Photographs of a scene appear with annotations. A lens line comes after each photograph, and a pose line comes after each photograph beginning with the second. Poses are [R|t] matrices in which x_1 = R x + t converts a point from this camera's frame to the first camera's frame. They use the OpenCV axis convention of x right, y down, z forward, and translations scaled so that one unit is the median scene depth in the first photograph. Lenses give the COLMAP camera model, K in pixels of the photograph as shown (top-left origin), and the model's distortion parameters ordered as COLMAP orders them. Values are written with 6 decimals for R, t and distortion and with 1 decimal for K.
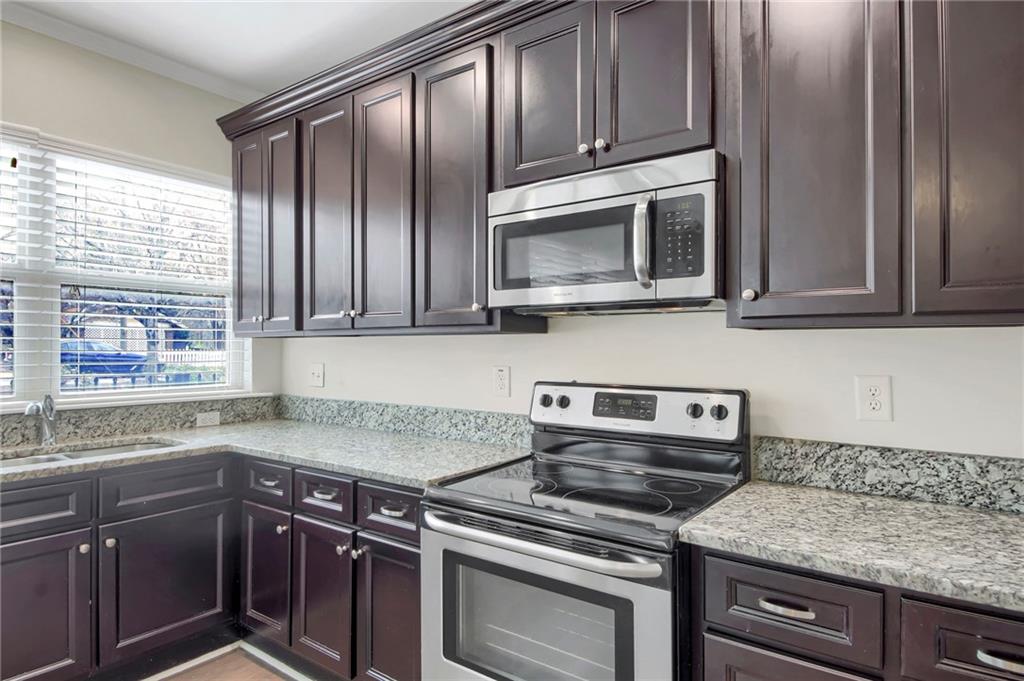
lens RADIAL K [[584.4, 0, 490.7], [0, 584.4, 343.3], [0, 0, 1]] dist [0.018659, -0.010421]
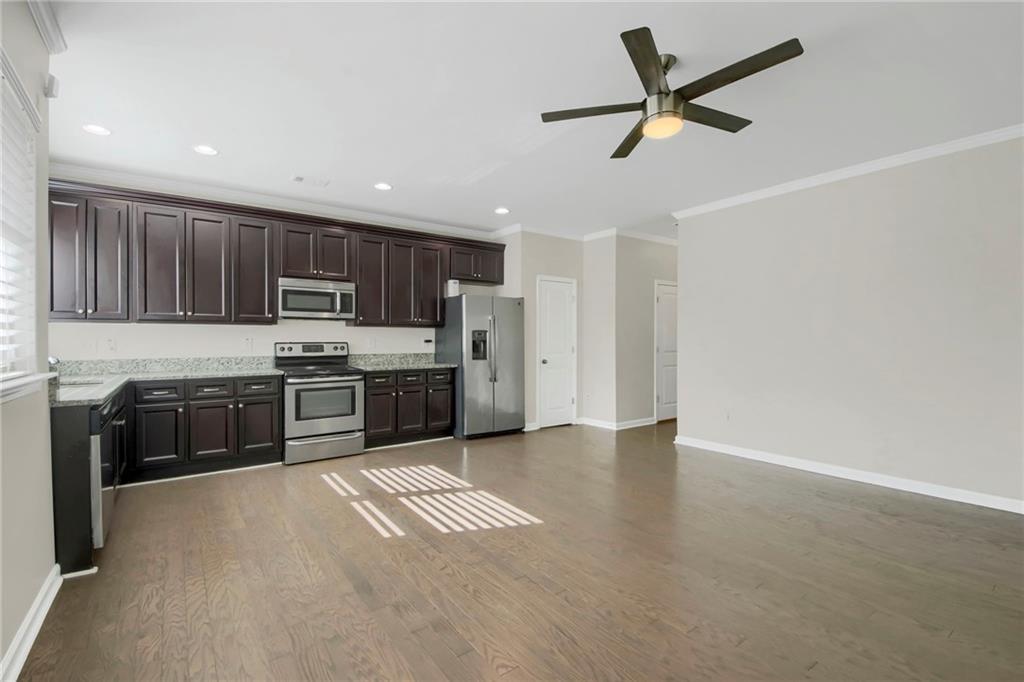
lens RADIAL K [[438.4, 0, 503.3], [0, 438.4, 338.5], [0, 0, 1]] dist [0.001263, -0.001186]
pose [[0.318583, -0.004371, 0.947885, -1.752486], [-0.006974, 0.999951, 0.006955, 0.026479], [-0.947869, -0.008826, 0.318537, -0.786593]]
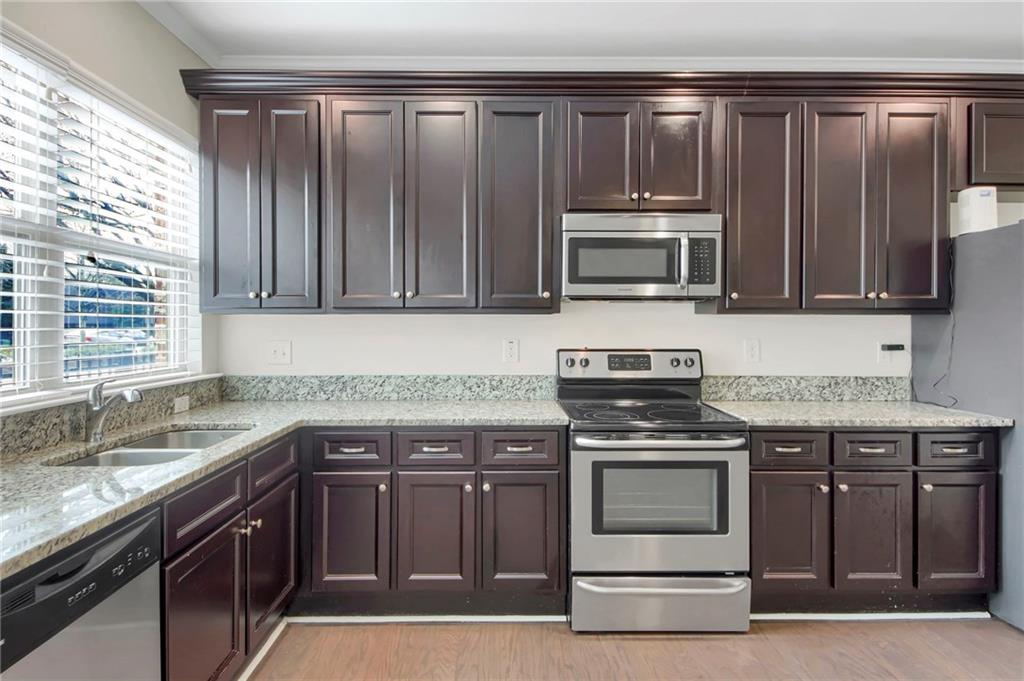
lens RADIAL K [[584.4, 0, 515.6], [0, 584.4, 326.5], [0, 0, 1]] dist [0.018659, -0.010421]
pose [[0.796349, -0.003015, 0.604830, -0.938672], [-0.003202, 0.999953, 0.009201, -0.000592], [-0.604830, -0.009264, 0.796301, -0.042612]]
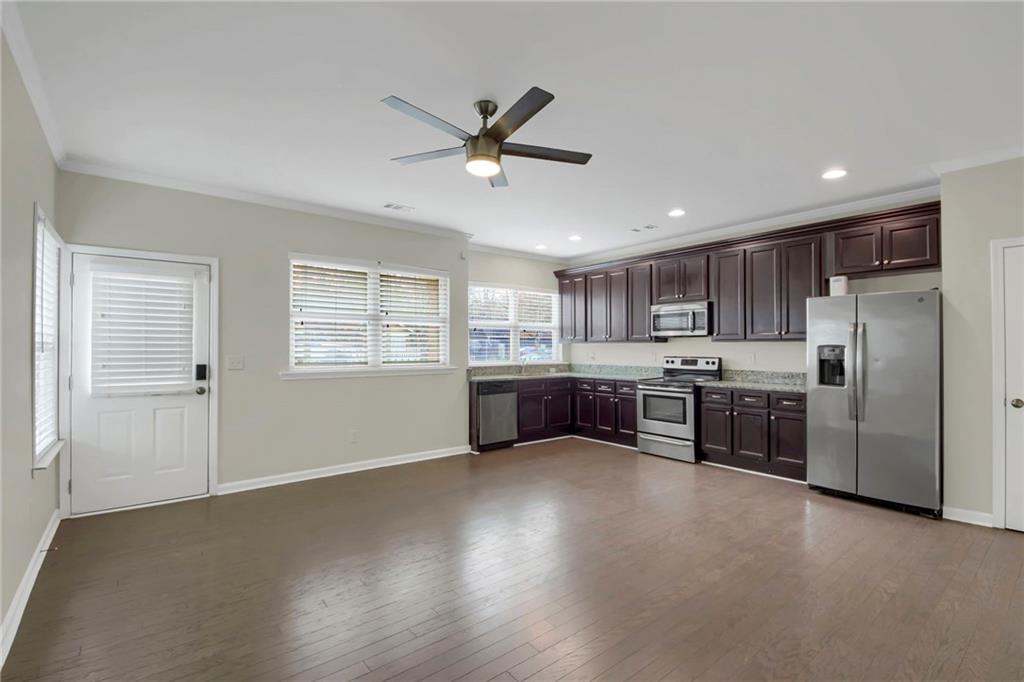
lens RADIAL K [[438.4, 0, 532.3], [0, 438.4, 338.2], [0, 0, 1]] dist [0.001263, -0.001186]
pose [[0.980030, -0.004605, -0.198796, -0.195010], [0.001527, 0.999877, -0.015631, -0.004278], [0.198844, 0.015015, 0.979916, -1.926083]]
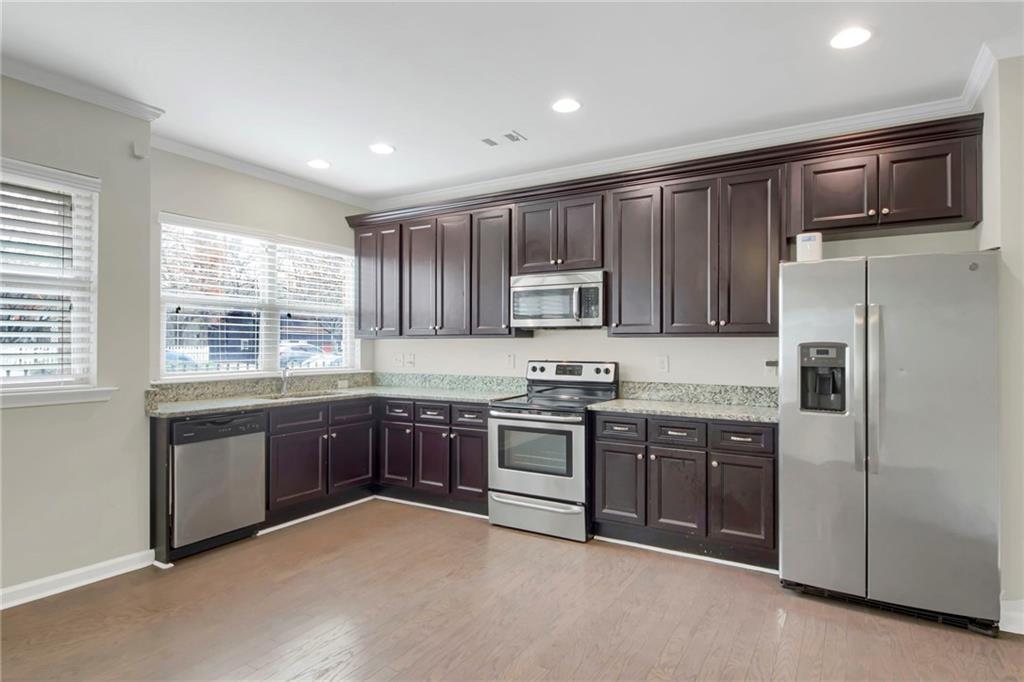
lens RADIAL K [[535.5, 0, 513.4], [0, 535.5, 343.1], [0, 0, 1]] dist [0.013927, -0.002674]
pose [[0.991981, 0.002860, 0.126353, -0.256701], [-0.002964, 0.999995, 0.000628, -0.000270], [-0.126350, -0.000997, 0.991985, -1.069027]]
